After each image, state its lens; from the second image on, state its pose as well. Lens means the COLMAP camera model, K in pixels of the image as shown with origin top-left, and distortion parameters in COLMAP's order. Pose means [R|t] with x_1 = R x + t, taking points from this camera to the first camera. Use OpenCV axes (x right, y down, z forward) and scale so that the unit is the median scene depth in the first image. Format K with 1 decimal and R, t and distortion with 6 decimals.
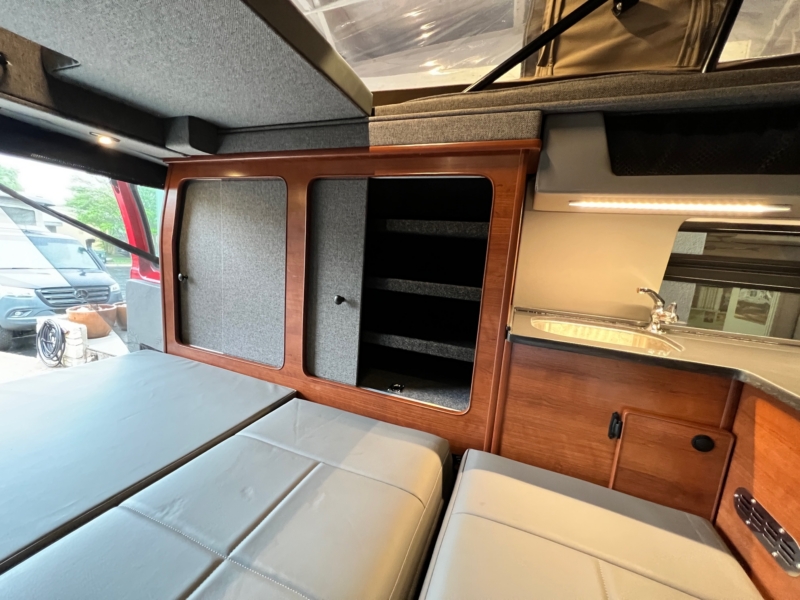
lens RADIAL K [[321.4, 0, 396.5], [0, 321.4, 298.3], [0, 0, 1]] dist [-0.002428, 0.000631]
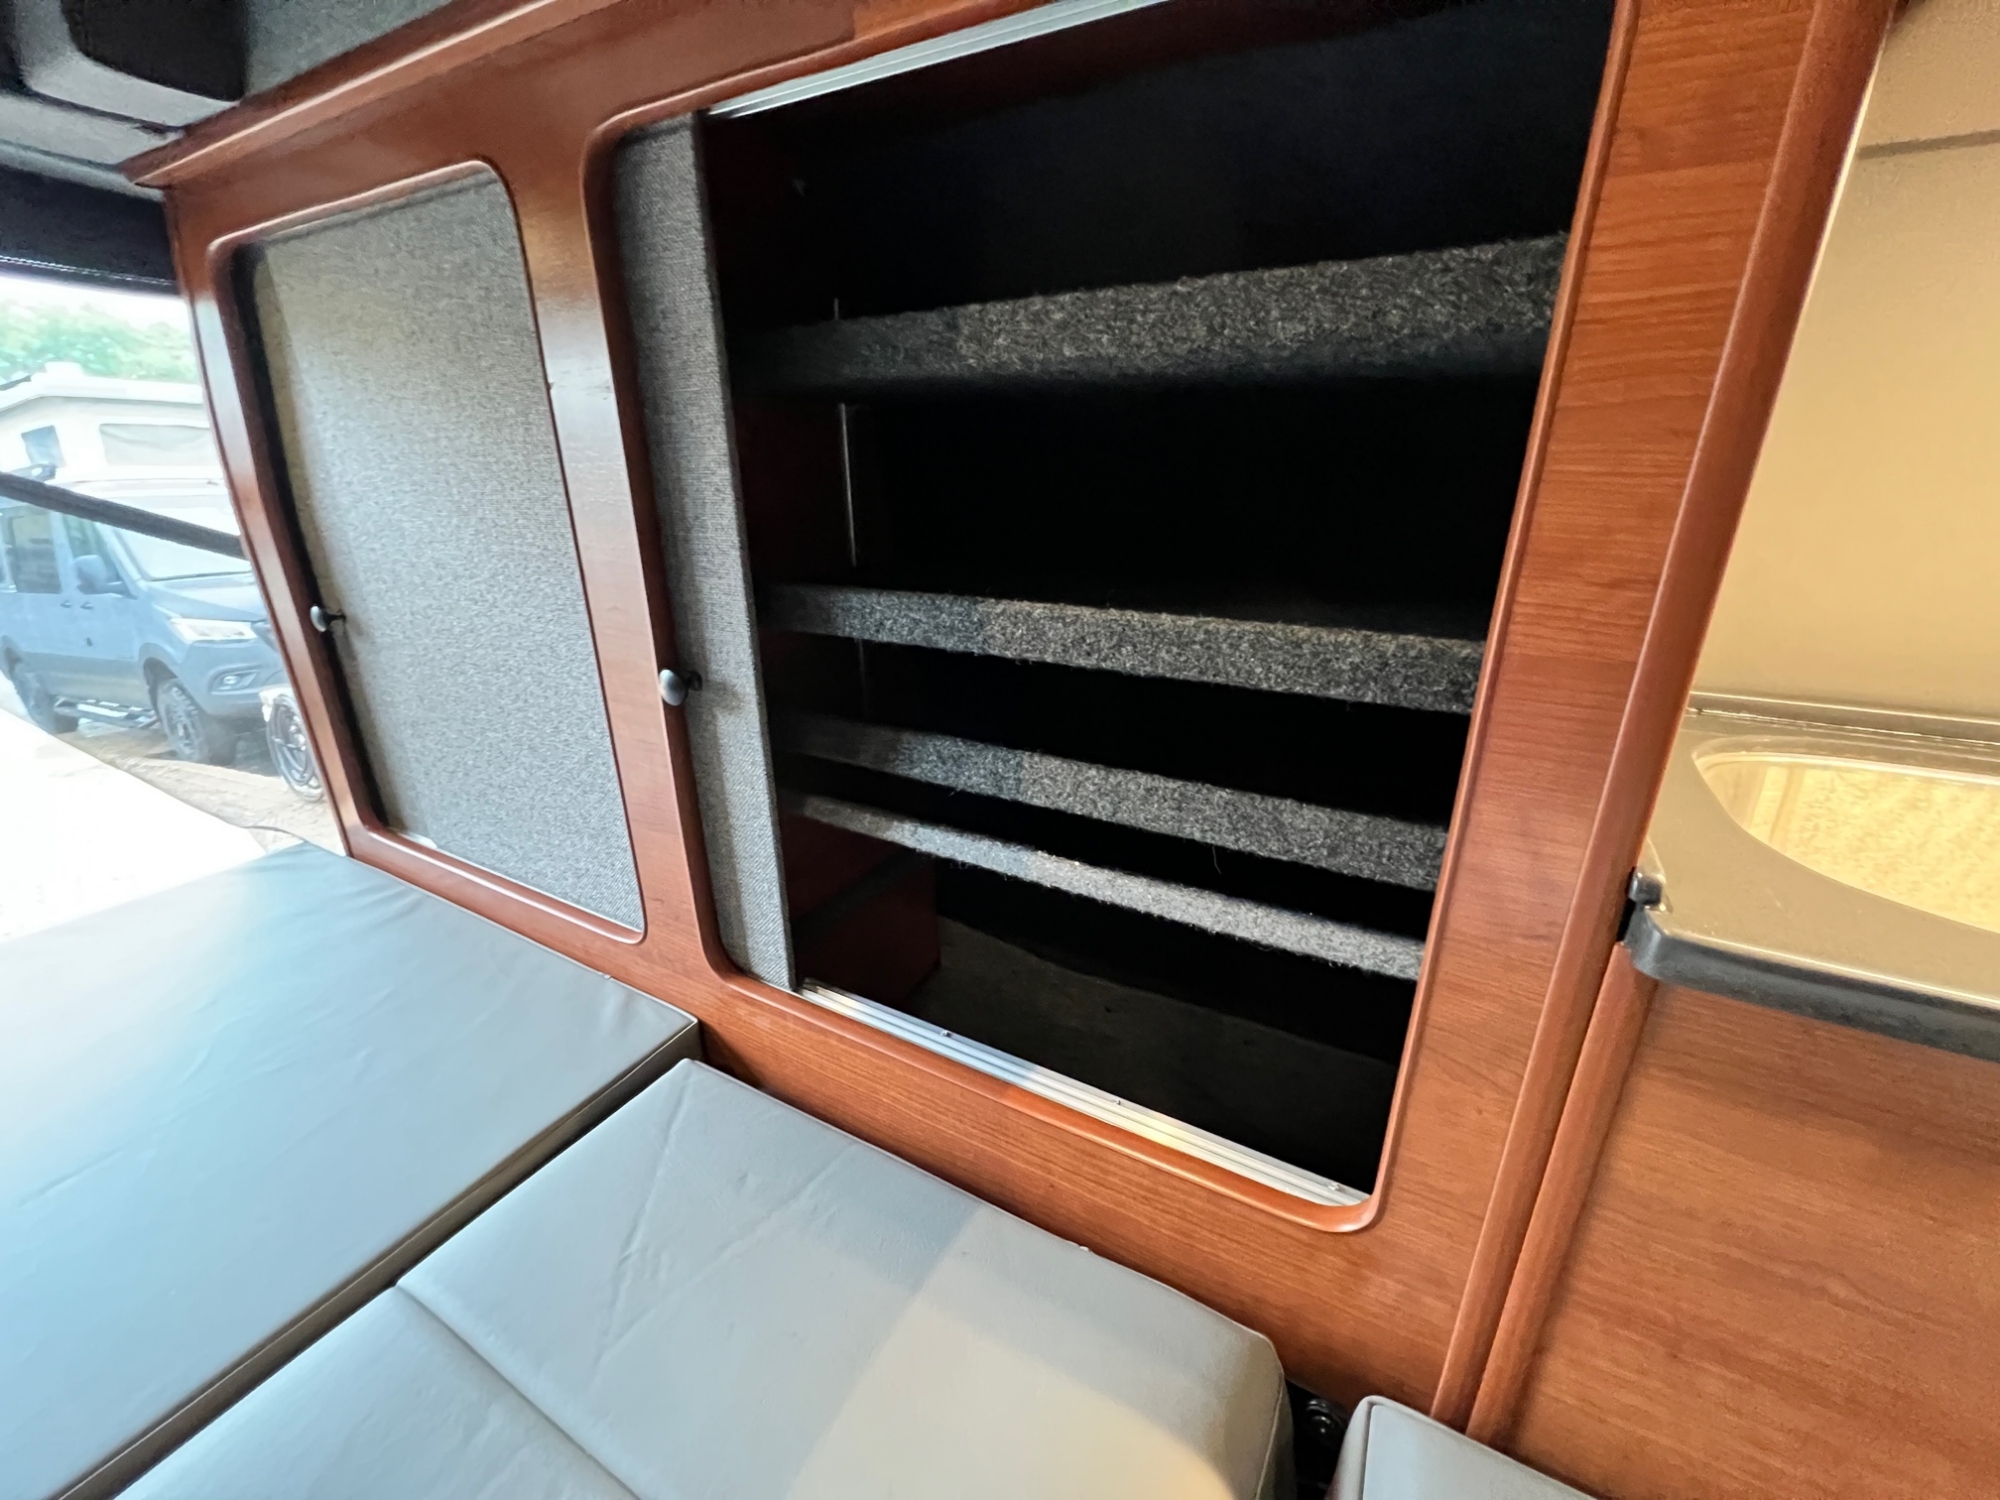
lens RADIAL K [[803.5, 0, 991.3], [0, 803.5, 742.9], [0, 0, 1]] dist [-0.002428, 0.000631]
pose [[0.987233, -0.029864, -0.156461, 0.068989], [0.059219, 0.980673, 0.186476, -0.078202], [0.147868, -0.193360, 0.969921, 0.511423]]
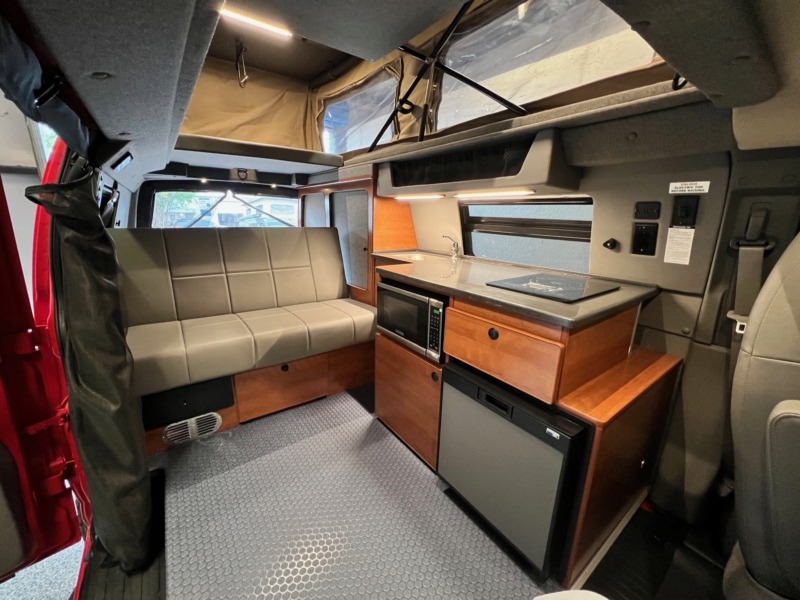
lens RADIAL K [[321.4, 0, 396.0], [0, 321.4, 297.5], [0, 0, 1]] dist [-0.002428, 0.000631]
pose [[0.843302, 0.082058, -0.531138, 1.685687], [-0.043015, 0.995410, 0.085489, 0.203503], [0.535715, -0.049246, 0.842961, -0.908509]]
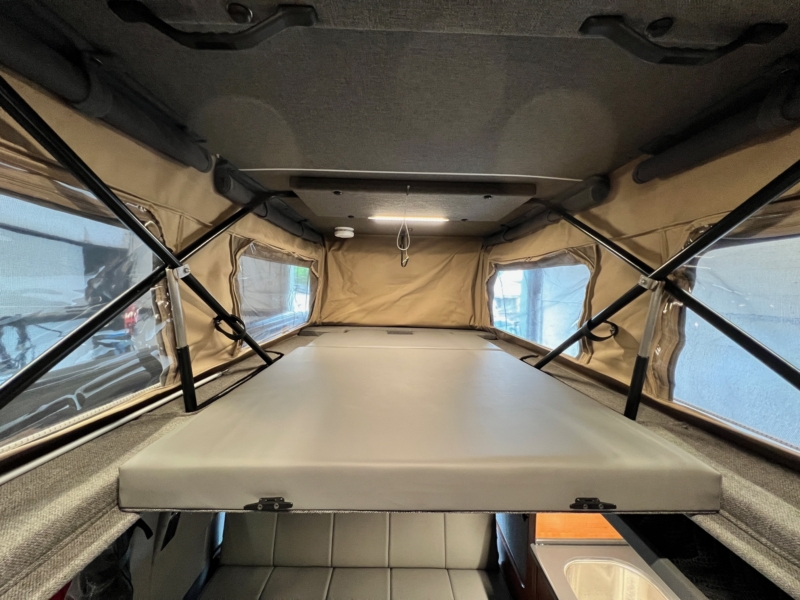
lens RADIAL K [[320.6, 0, 395.2], [0, 320.6, 299.4], [0, 0, 1]] dist [-0.001211, 0.000533]
pose [[0.377430, -0.032983, -0.925450, 1.362329], [-0.136403, 0.986485, -0.090788, -0.697013], [0.915937, 0.160500, 0.367830, -0.247928]]
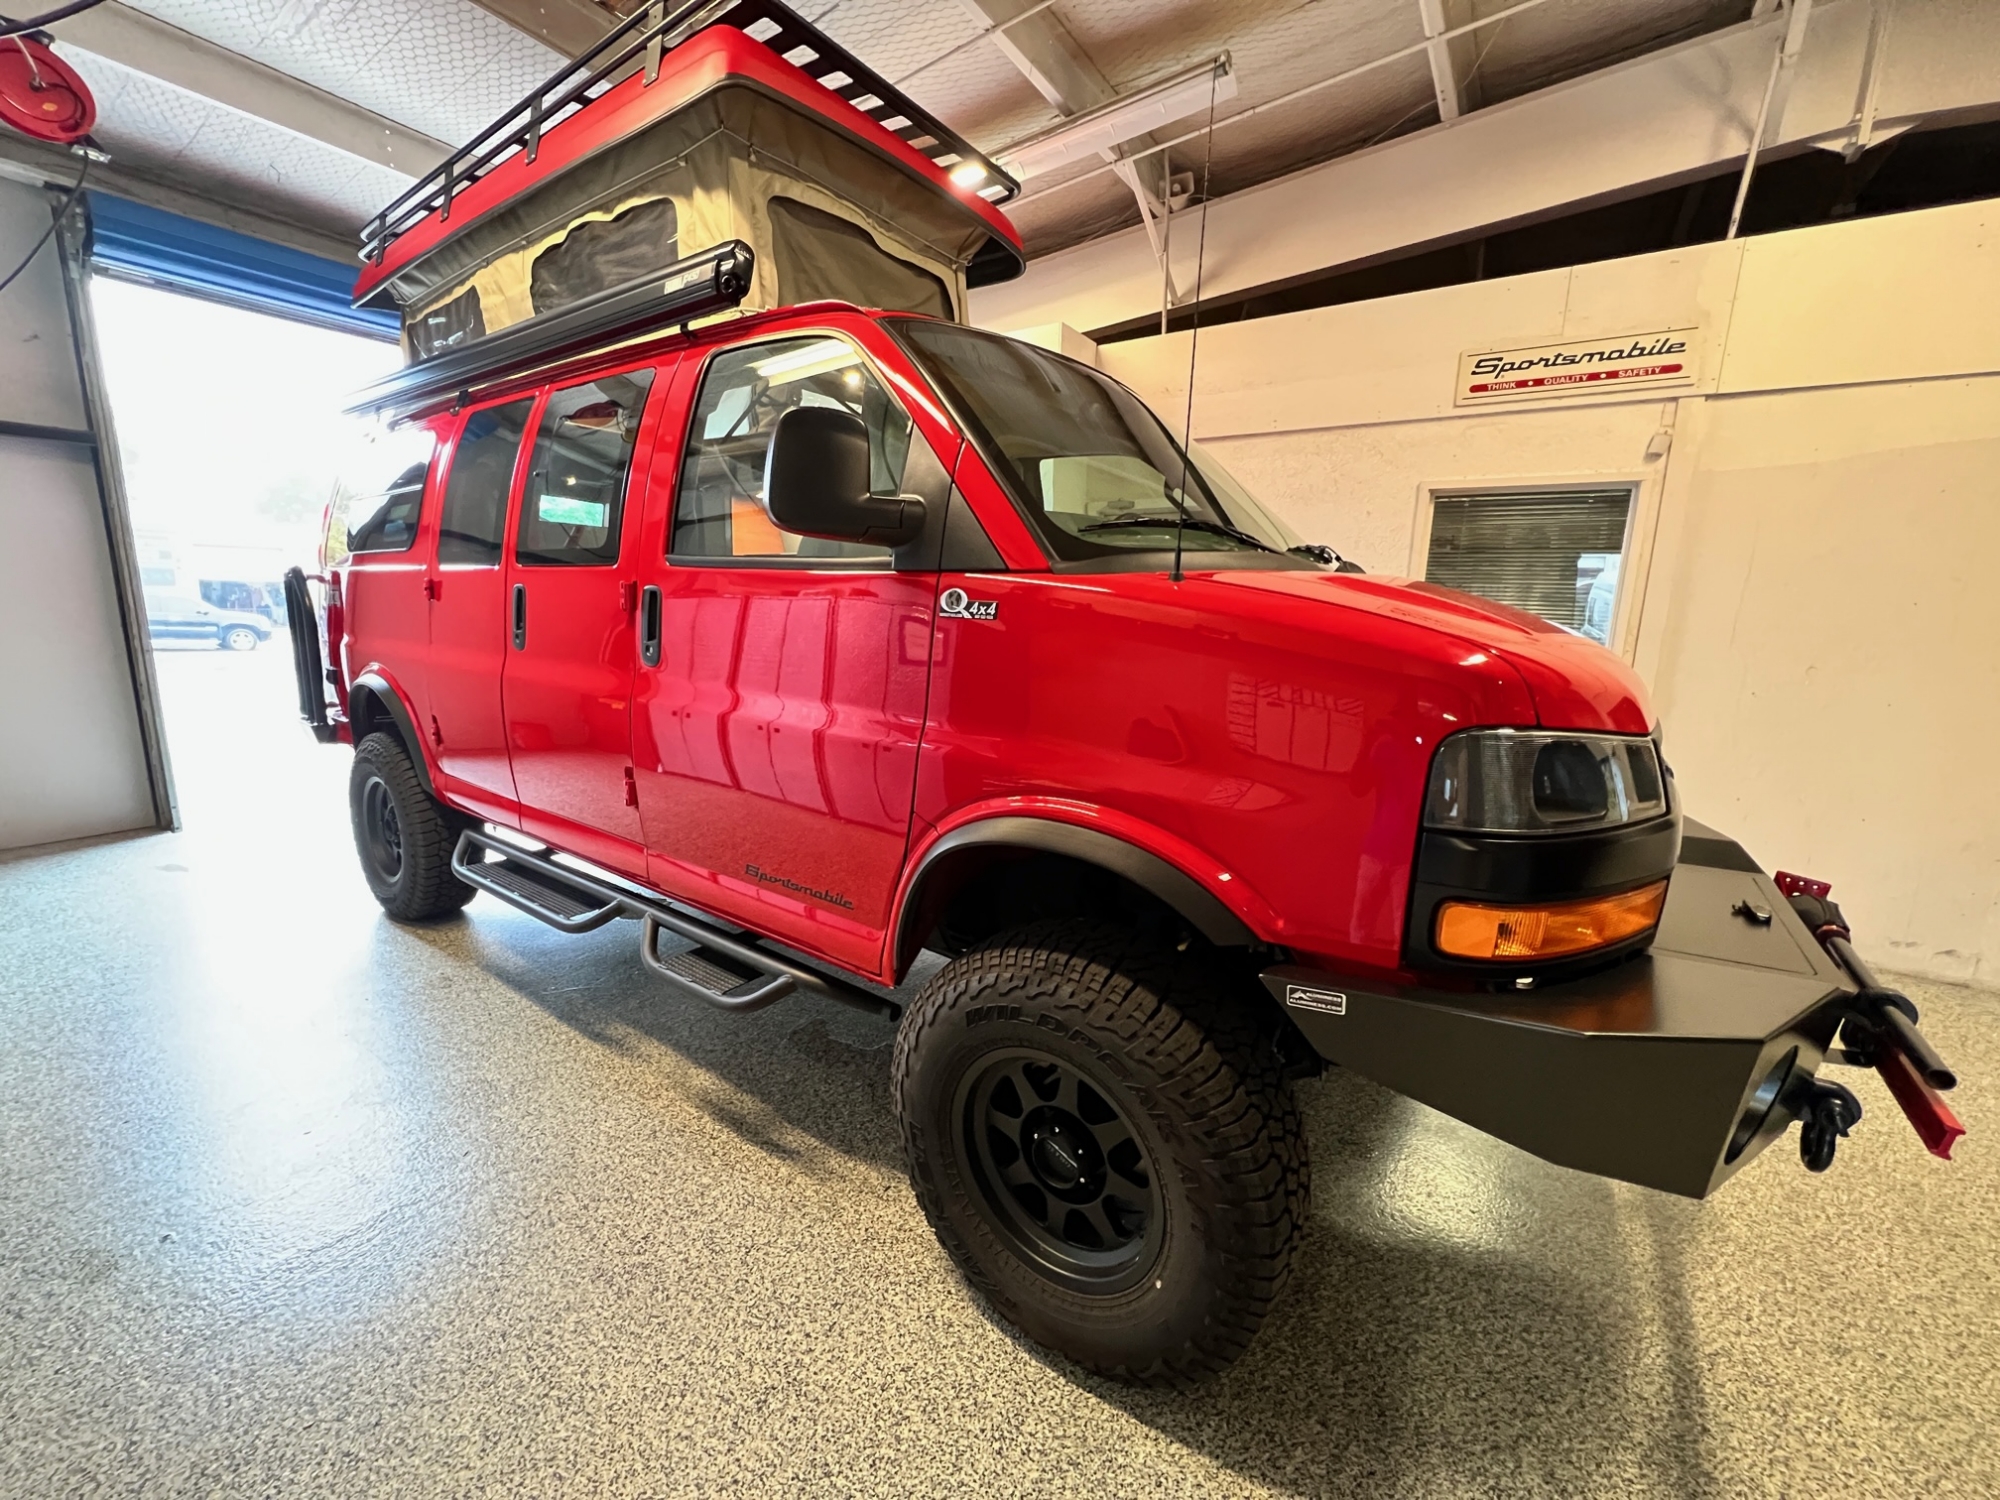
lens RADIAL K [[801.4, 0, 993.5], [0, 801.4, 744.9], [0, 0, 1]] dist [-0.001211, 0.000533]
pose [[0.965611, -0.002357, -0.259981, 3.087323], [0.004538, 0.999959, 0.007793, 1.177984], [0.259952, -0.008704, 0.965582, -3.328801]]
